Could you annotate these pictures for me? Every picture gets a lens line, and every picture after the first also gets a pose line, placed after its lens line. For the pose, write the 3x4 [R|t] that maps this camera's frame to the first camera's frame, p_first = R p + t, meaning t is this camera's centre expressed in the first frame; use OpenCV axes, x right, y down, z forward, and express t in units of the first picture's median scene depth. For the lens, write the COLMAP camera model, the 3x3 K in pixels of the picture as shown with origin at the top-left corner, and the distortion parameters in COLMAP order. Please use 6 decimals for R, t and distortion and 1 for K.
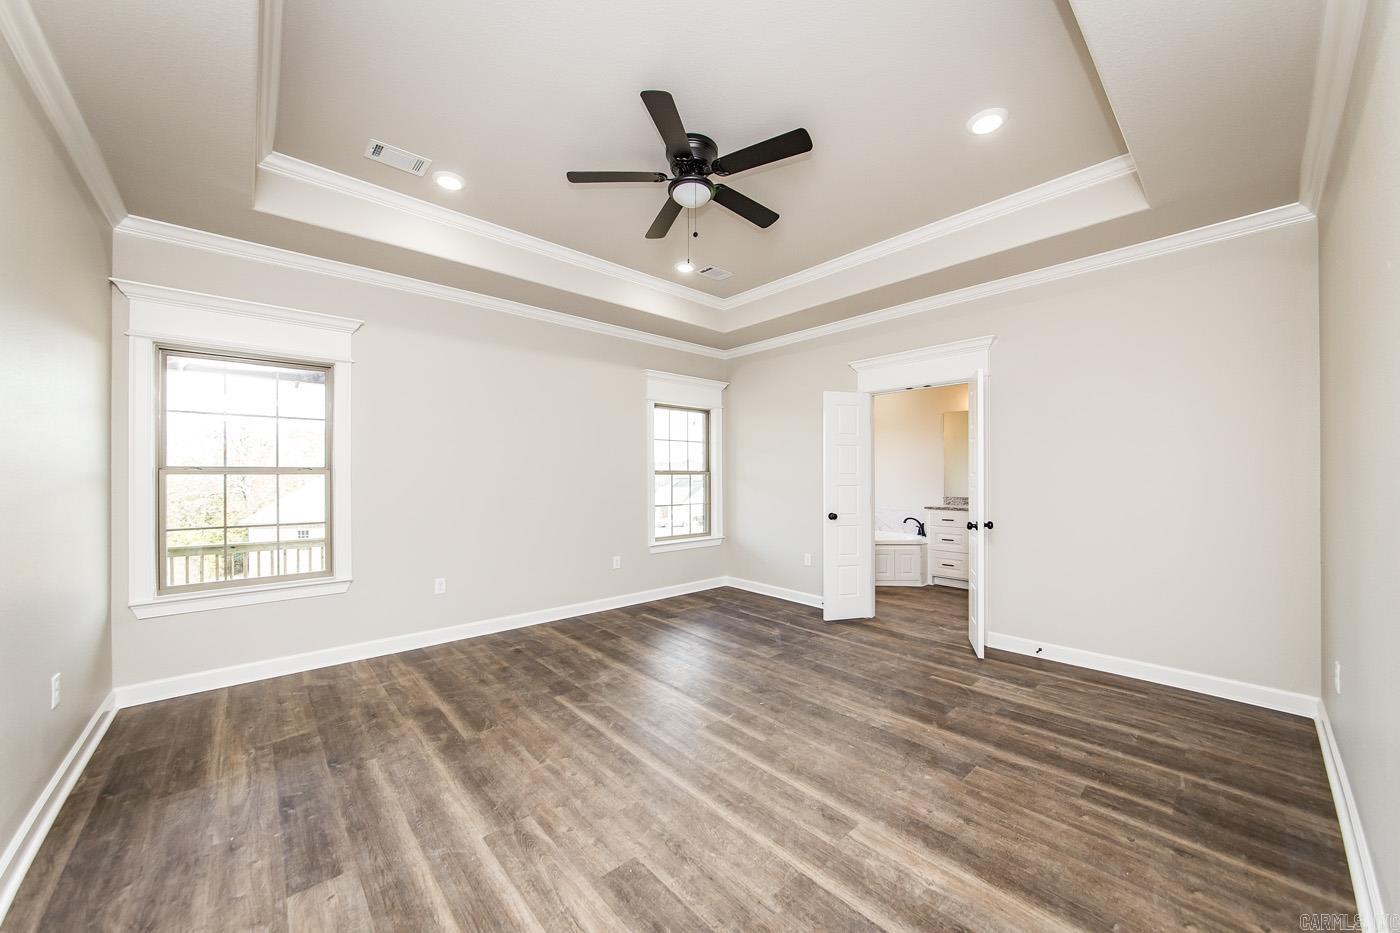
lens RADIAL K [[508.9, 0, 691.8], [0, 508.9, 476.0], [0, 0, 1]] dist [-0.002029, 0.000043]
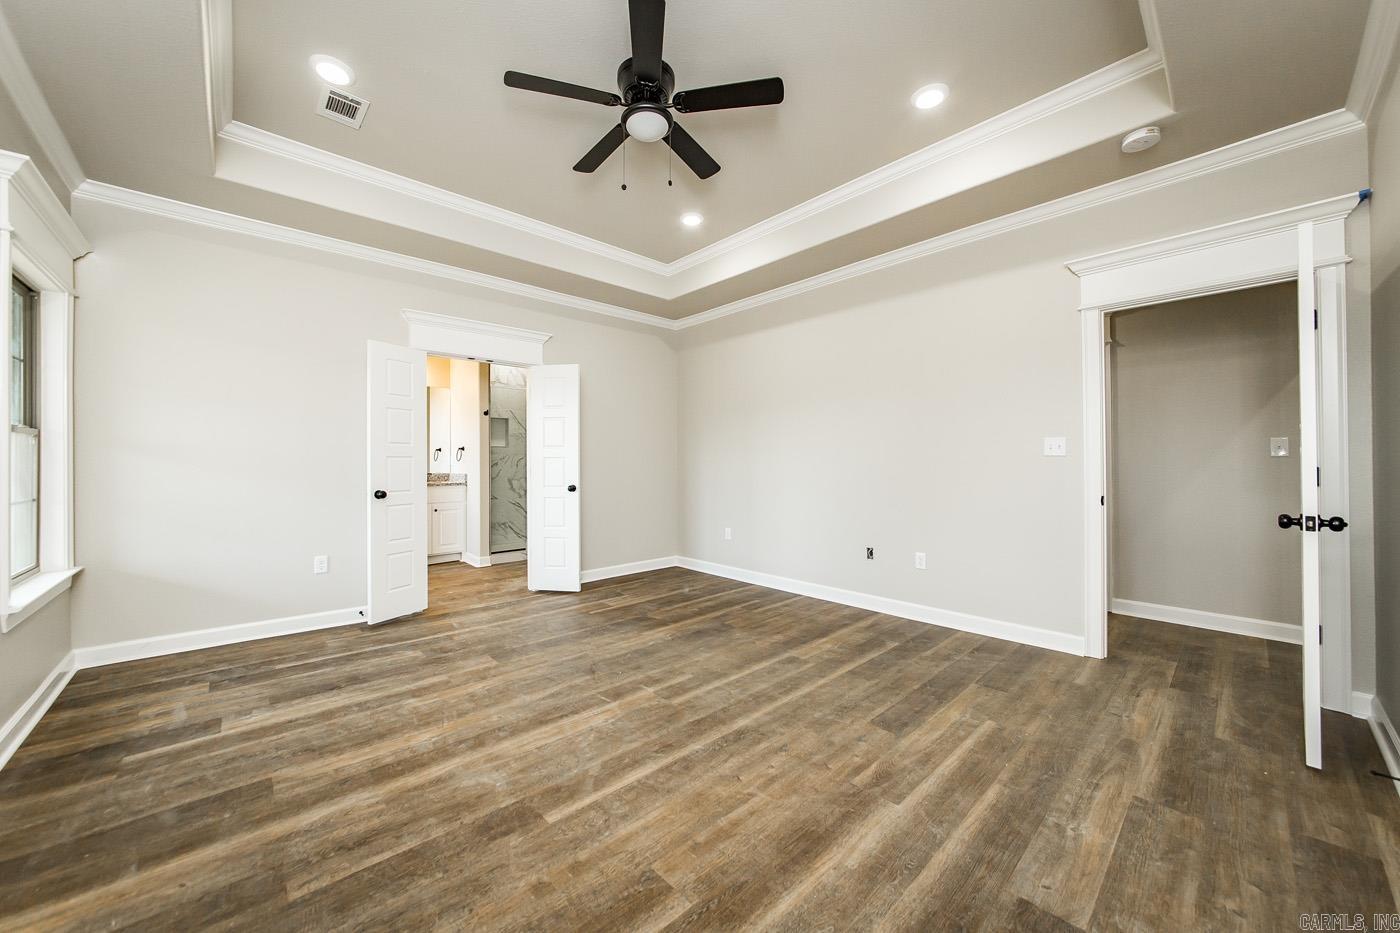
lens RADIAL K [[508.3, 0, 694.2], [0, 508.3, 452.5], [0, 0, 1]] dist [-0.010336, -0.000164]
pose [[-0.012996, 0.021967, 0.999674, -0.909626], [-0.000354, 0.999759, -0.021973, 0.045322], [-0.999915, -0.000639, -0.012985, 0.925661]]
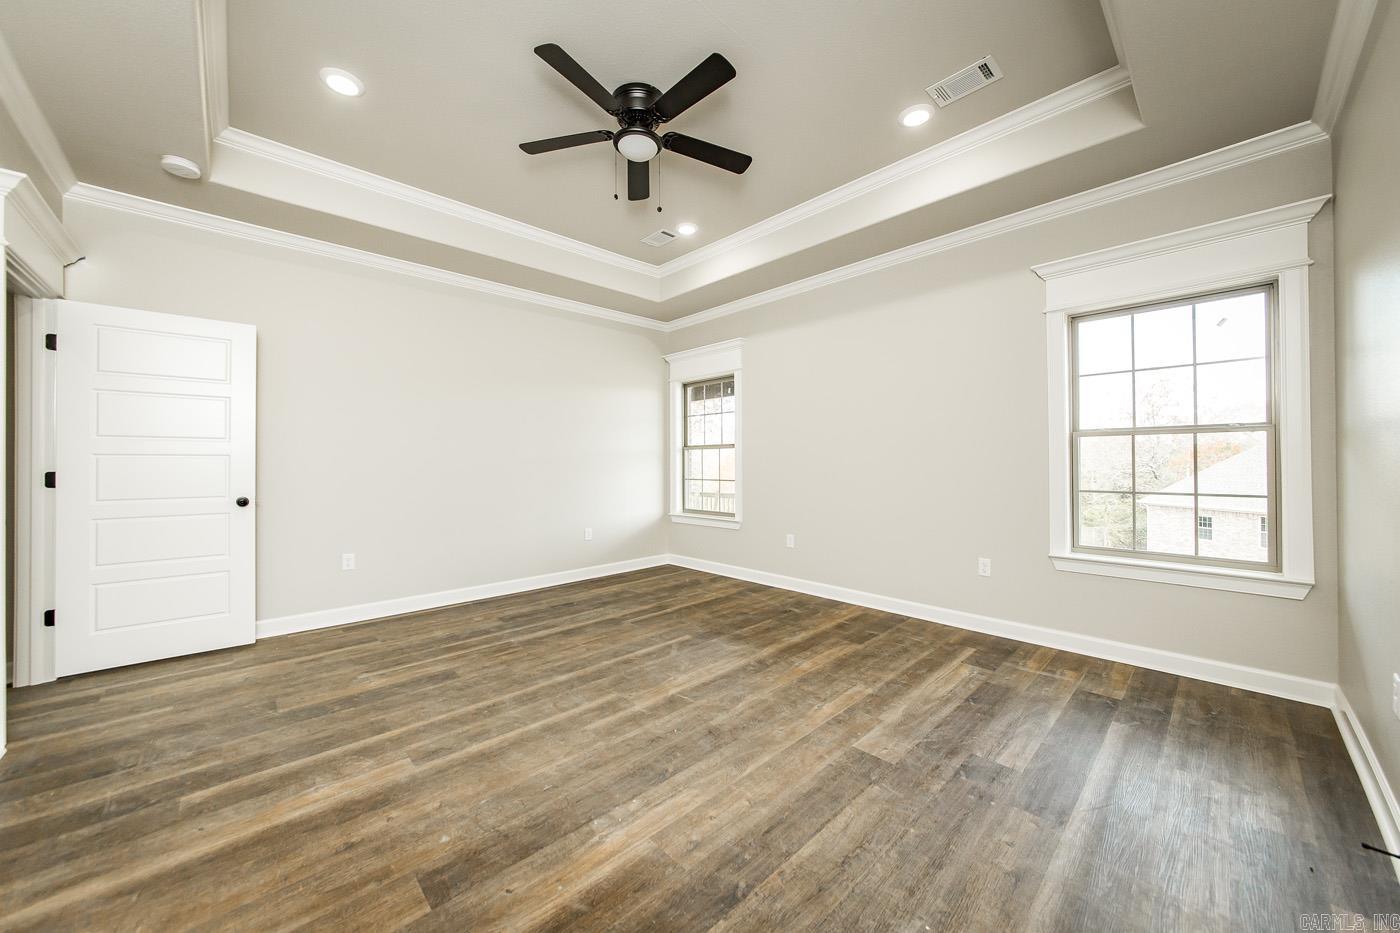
lens RADIAL K [[504.4, 0, 698.3], [0, 504.4, 463.5], [0, 0, 1]] dist [-0.012887, 0.005167]
pose [[0.035651, 0.007224, -0.999338, 0.957038], [0.007499, 0.999944, 0.007496, 0.036999], [0.999336, -0.007761, 0.035595, 1.075109]]
